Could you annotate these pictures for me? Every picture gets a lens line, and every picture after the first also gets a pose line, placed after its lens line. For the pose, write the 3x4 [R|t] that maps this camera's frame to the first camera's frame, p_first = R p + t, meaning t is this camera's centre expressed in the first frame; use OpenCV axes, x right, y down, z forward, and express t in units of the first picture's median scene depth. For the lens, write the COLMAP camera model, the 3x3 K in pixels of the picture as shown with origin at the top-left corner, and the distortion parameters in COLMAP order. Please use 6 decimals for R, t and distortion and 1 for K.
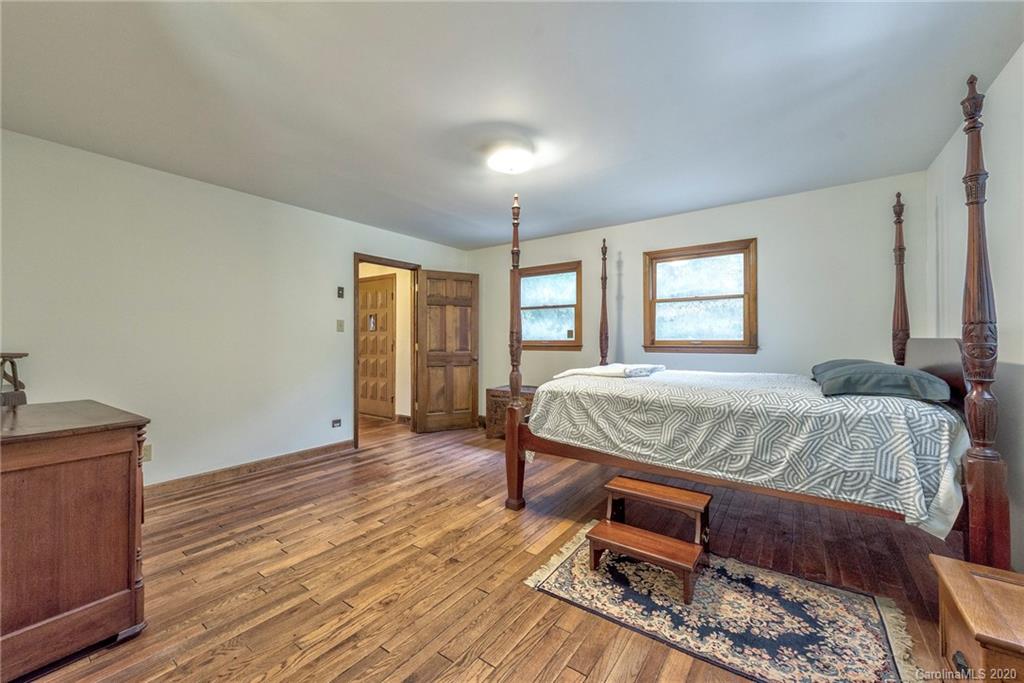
lens RADIAL K [[406.8, 0, 506.6], [0, 406.8, 339.3], [0, 0, 1]] dist [0.008579, -0.001027]
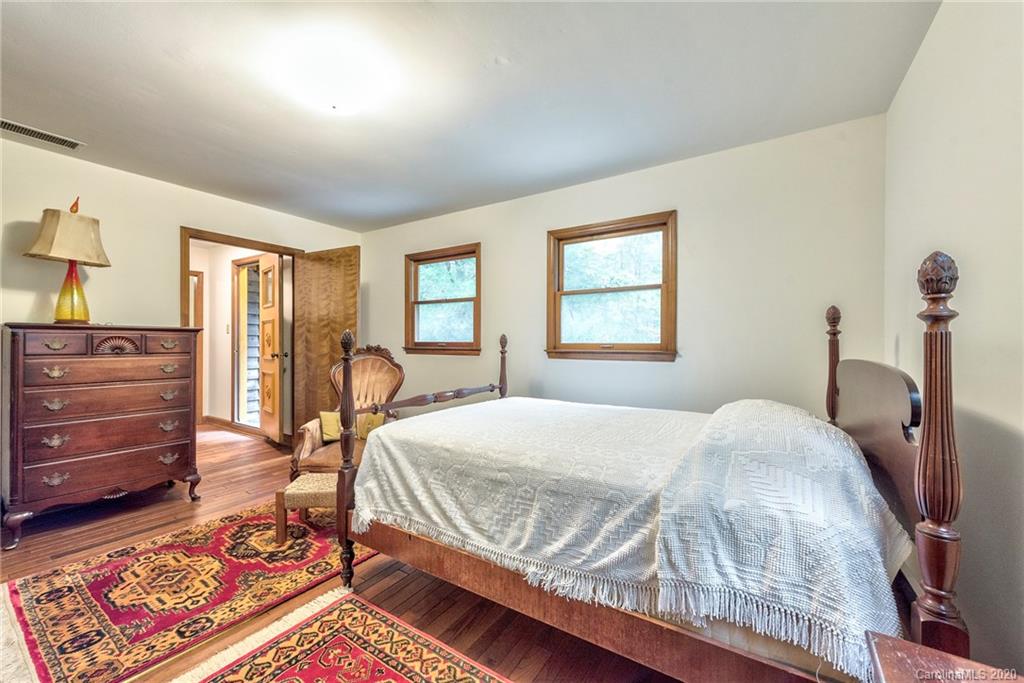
lens RADIAL K [[406.8, 0, 518.5], [0, 406.8, 342.6], [0, 0, 1]] dist [0.008579, -0.001027]
pose [[0.998761, 0.005425, 0.049462, 0.371426], [-0.005627, 0.999976, 0.003933, -0.002049], [-0.049439, -0.004206, 0.998768, 0.332521]]
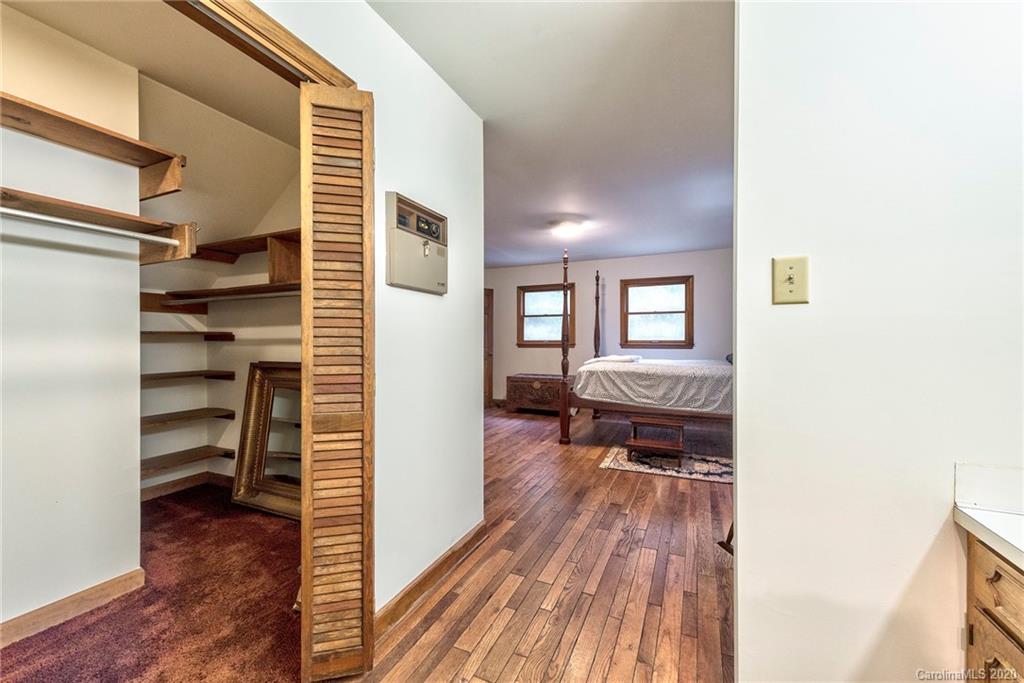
lens RADIAL K [[406.8, 0, 507.4], [0, 406.8, 343.7], [0, 0, 1]] dist [0.008579, -0.001027]
pose [[0.982543, -0.000922, 0.186035, -0.503020], [-0.001030, 0.999945, 0.010398, -0.000511], [-0.186035, -0.010408, 0.982488, -0.541635]]
